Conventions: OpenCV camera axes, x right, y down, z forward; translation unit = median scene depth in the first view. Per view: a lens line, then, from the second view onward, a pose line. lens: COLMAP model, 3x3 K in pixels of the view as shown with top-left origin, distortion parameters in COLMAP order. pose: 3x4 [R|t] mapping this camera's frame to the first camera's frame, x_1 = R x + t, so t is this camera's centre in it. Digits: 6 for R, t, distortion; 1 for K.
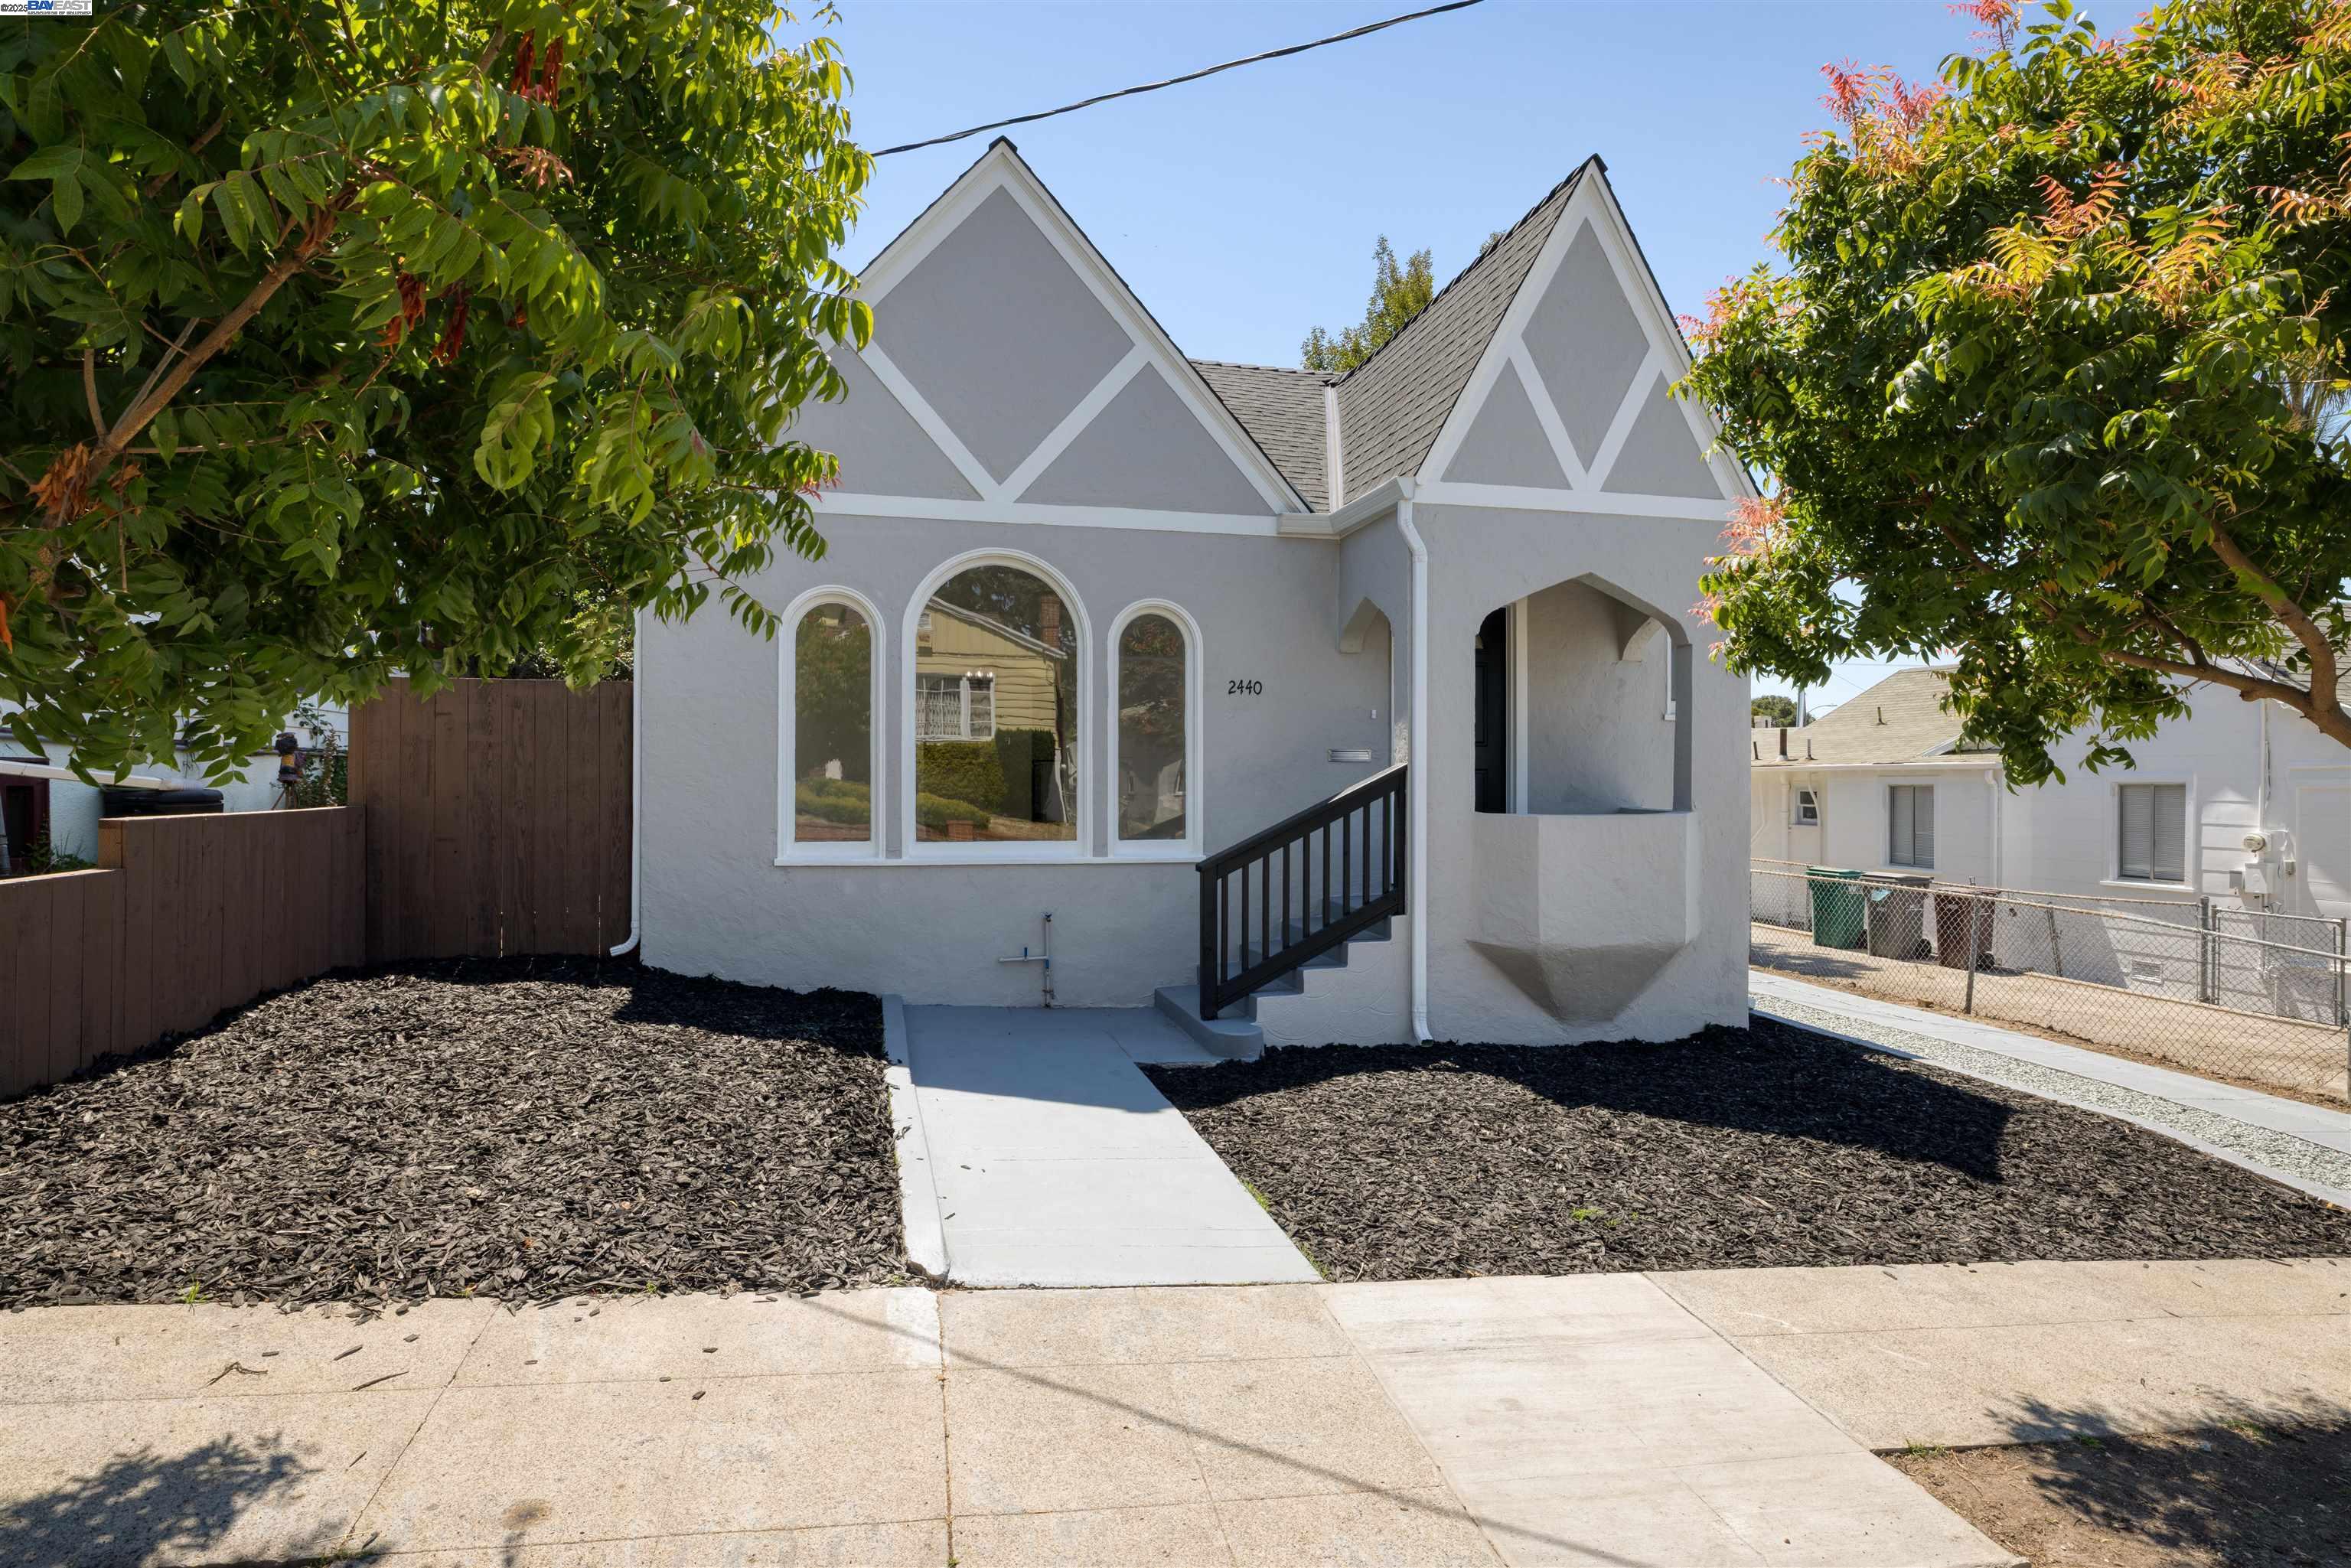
lens RADIAL K [[1239.5, 0, 1192.5], [0, 1239.5, 781.3], [0, 0, 1]] dist [-0.001594, 0.001030]
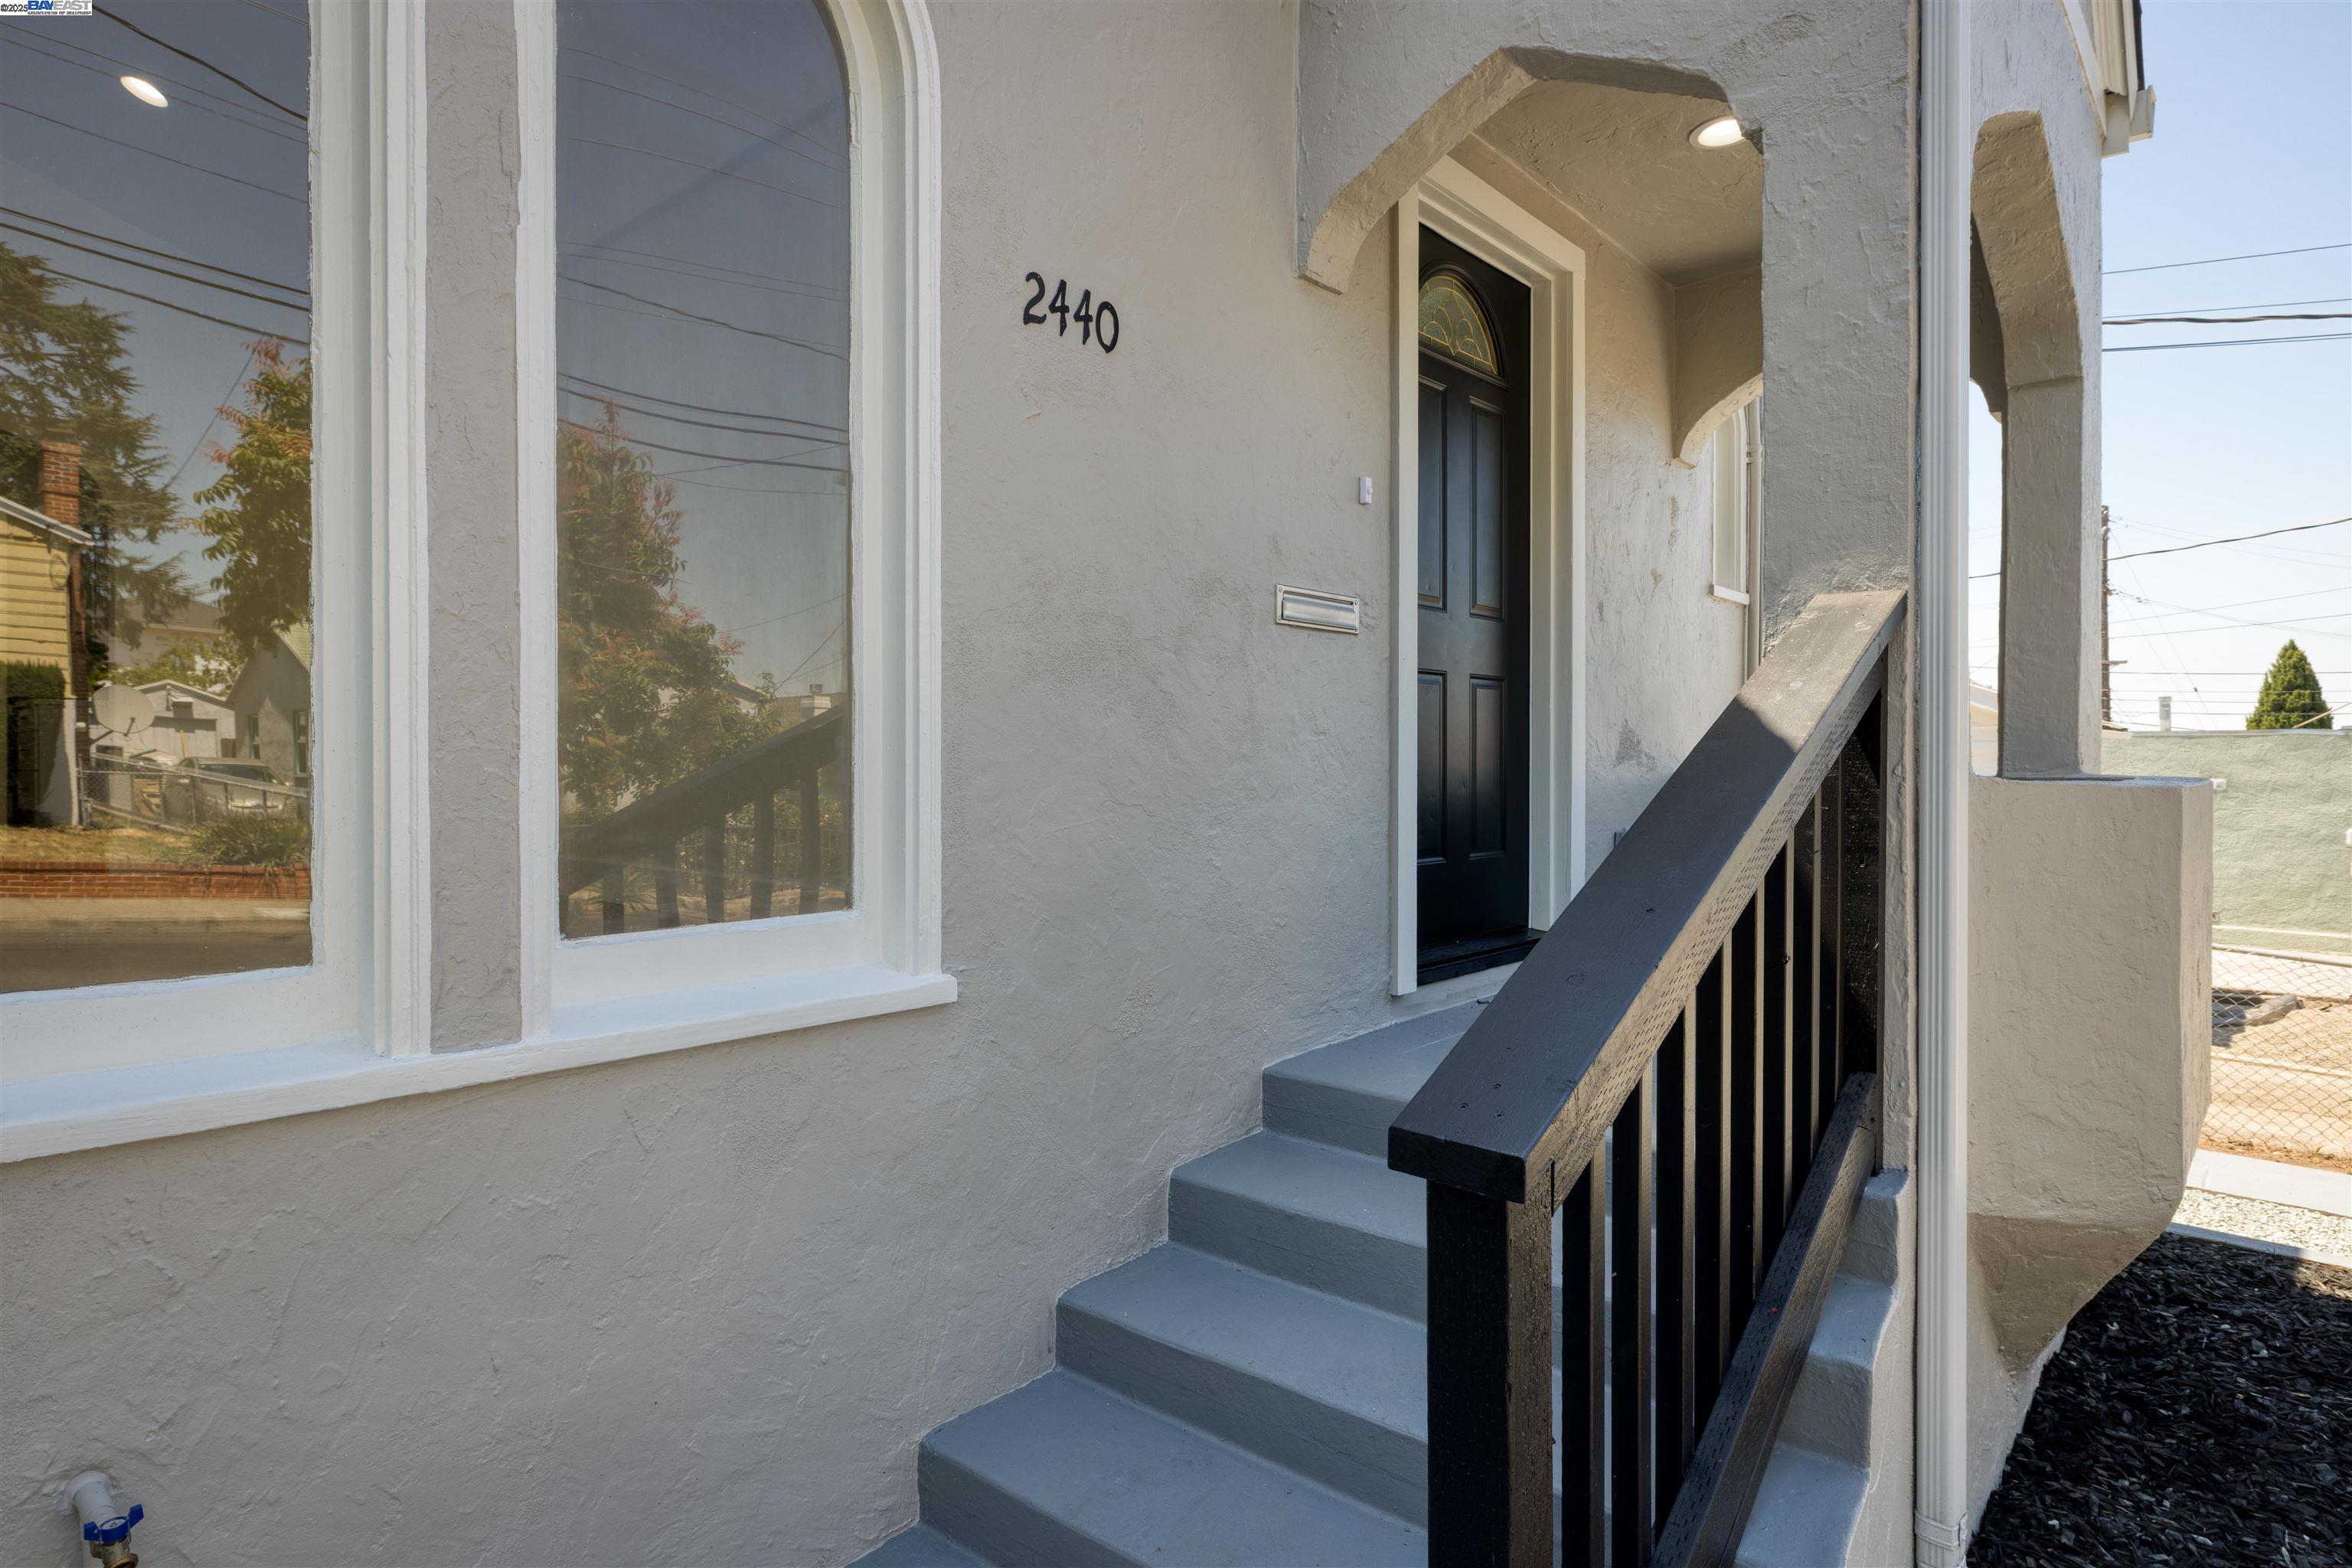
lens RADIAL K [[1279.4, 0, 1176.0], [0, 1279.4, 784.0], [0, 0, 1]] dist [-0.000635, -0.000272]
pose [[0.819867, -0.006838, 0.572514, -0.104917], [-0.000600, 0.999918, 0.012801, 0.021982], [-0.572554, -0.010839, 0.819795, 0.851477]]
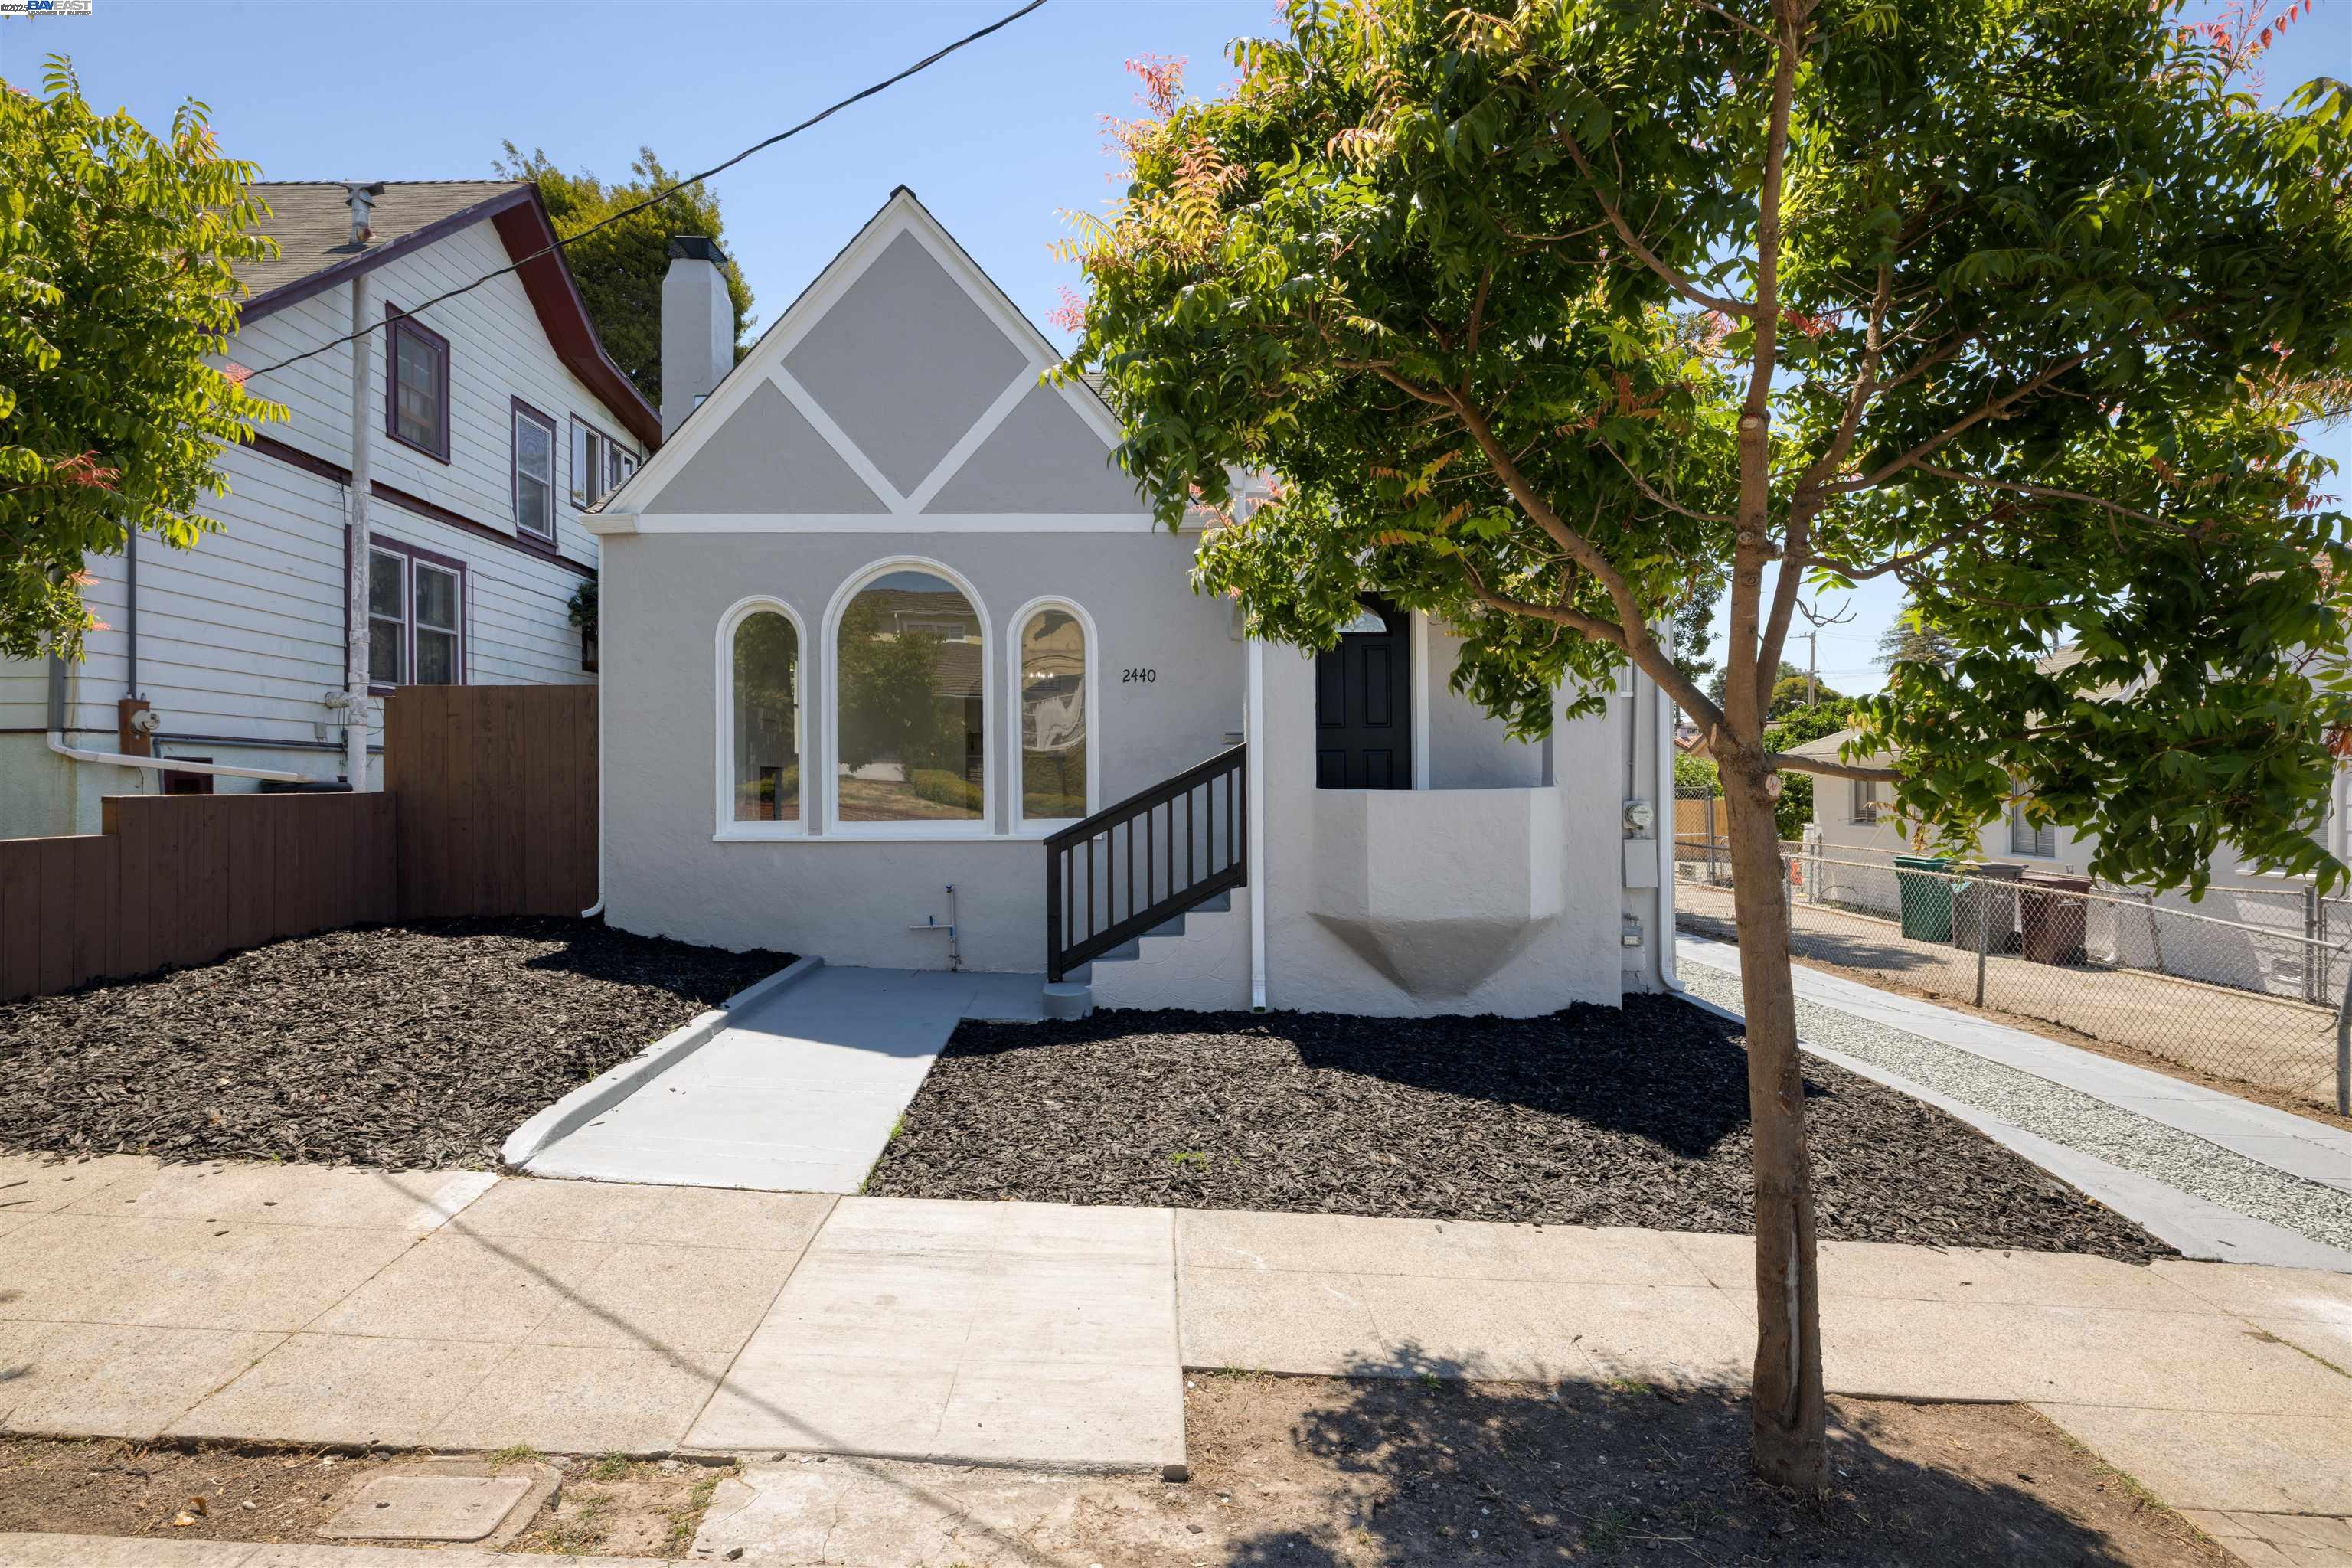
lens RADIAL K [[1192.0, 0, 1181.6], [0, 1192.0, 780.5], [0, 0, 1]] dist [-0.001206, -0.000444]
pose [[0.979686, -0.010851, -0.200242, 0.313821], [0.010613, 0.999941, -0.002259, 0.018984], [0.200254, 0.000088, 0.979744, 0.004118]]
